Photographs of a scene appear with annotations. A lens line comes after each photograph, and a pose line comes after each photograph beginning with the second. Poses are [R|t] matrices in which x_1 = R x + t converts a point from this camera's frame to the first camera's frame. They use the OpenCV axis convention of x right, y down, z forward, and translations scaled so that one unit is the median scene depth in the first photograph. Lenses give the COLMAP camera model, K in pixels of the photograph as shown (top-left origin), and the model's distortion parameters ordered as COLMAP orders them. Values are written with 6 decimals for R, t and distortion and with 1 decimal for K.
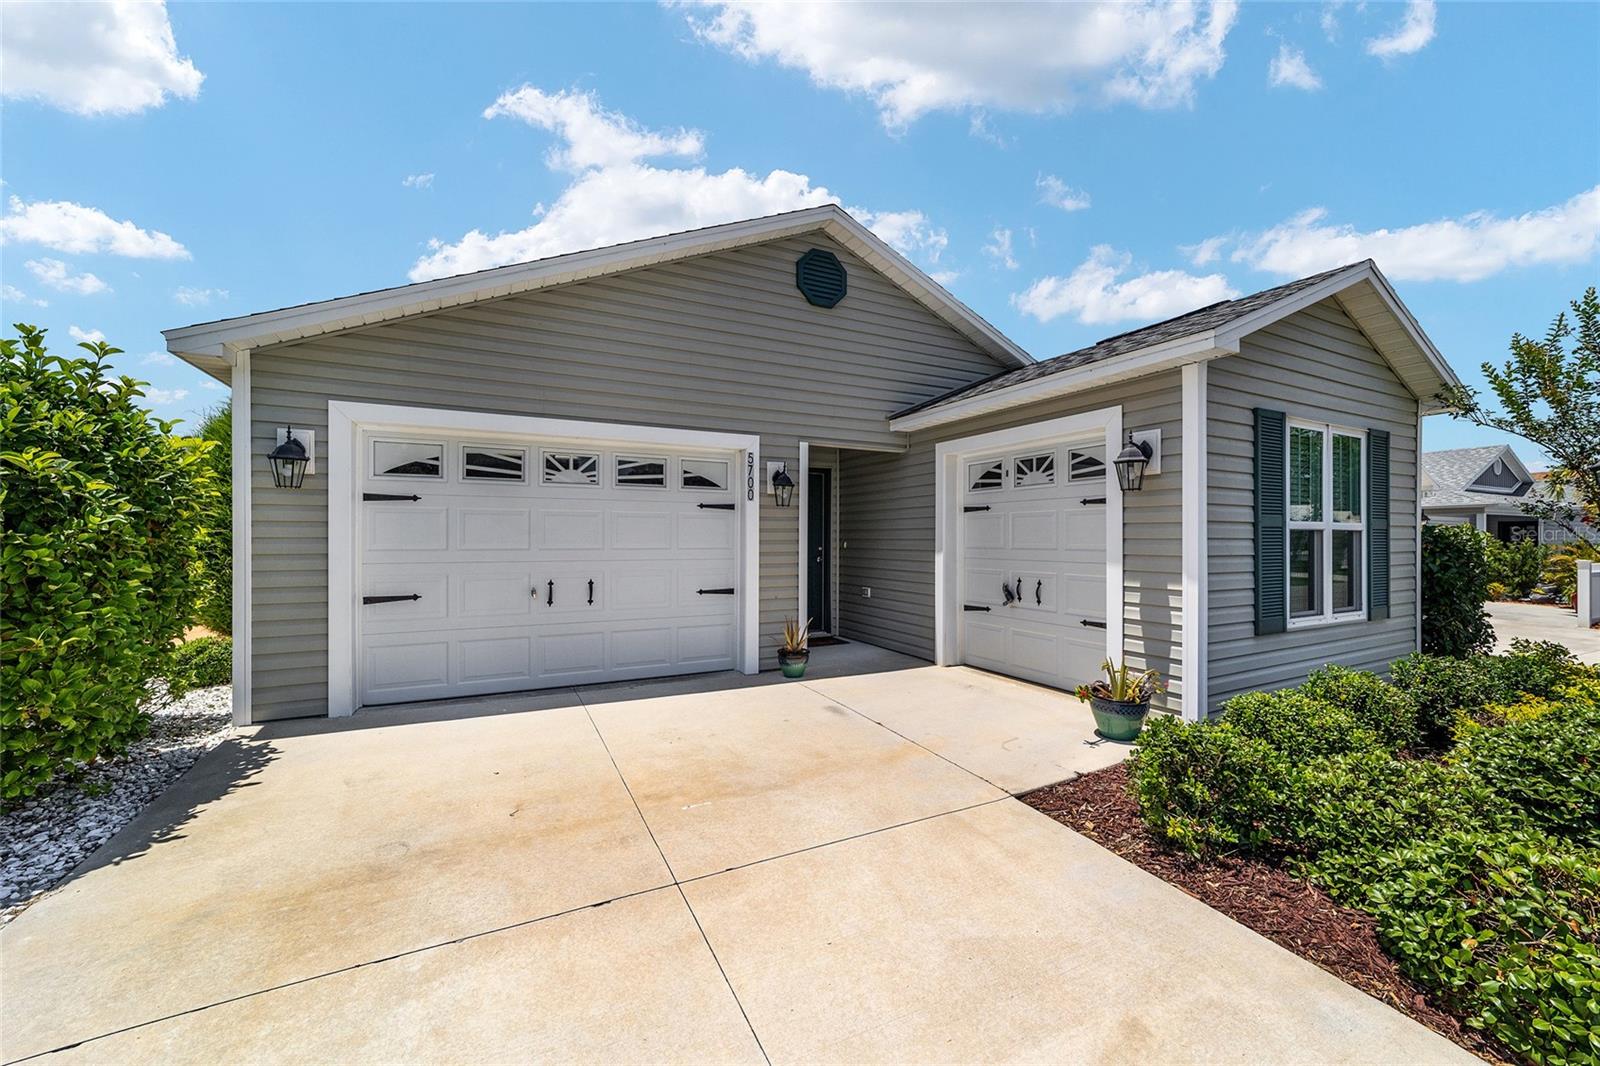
lens RADIAL K [[618.4, 0, 815.2], [0, 618.4, 539.6], [0, 0, 1]] dist [-0.012561, 0.005601]
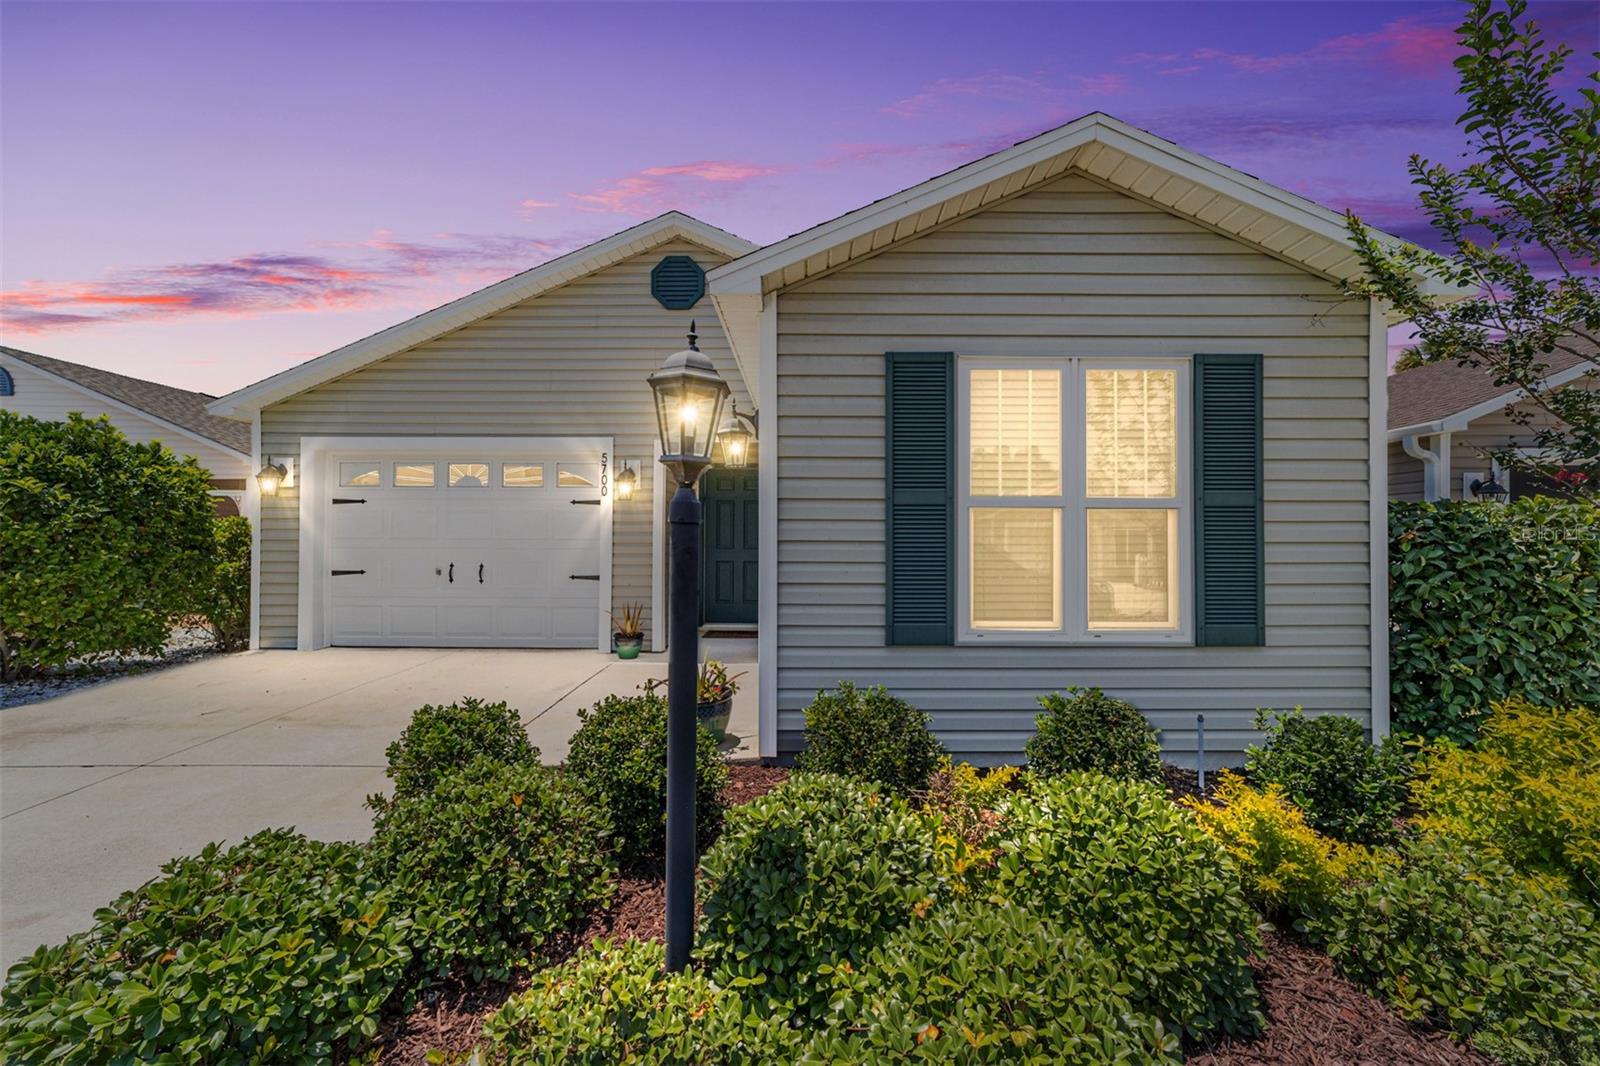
lens RADIAL K [[618.4, 0, 805.9], [0, 618.4, 531.4], [0, 0, 1]] dist [-0.012561, 0.005601]
pose [[0.883885, -0.007104, -0.467650, 0.782003], [-0.002412, 0.999802, -0.019745, 0.022758], [0.467697, 0.018581, 0.883693, 0.206948]]
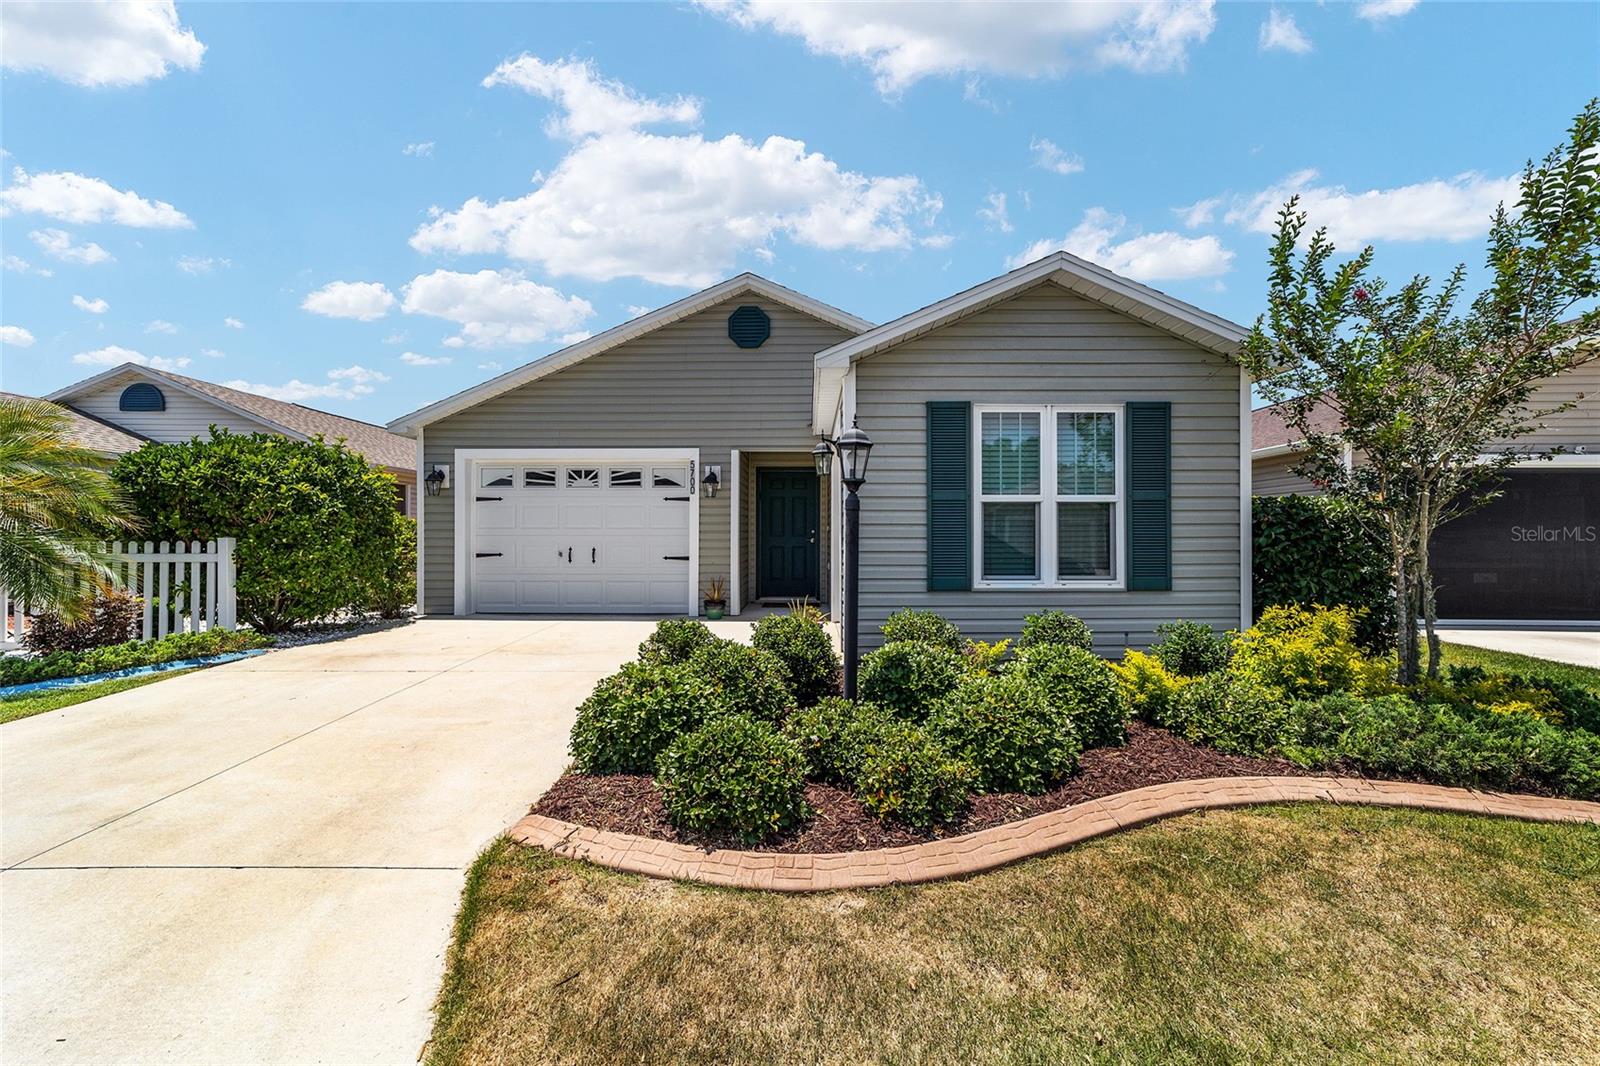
lens RADIAL K [[618.4, 0, 806.0], [0, 618.4, 531.7], [0, 0, 1]] dist [-0.012561, 0.005601]
pose [[0.883315, -0.006491, -0.468735, 0.846258], [0.001234, 0.999933, -0.011521, 0.042874], [0.468779, 0.009598, 0.883264, -0.140280]]
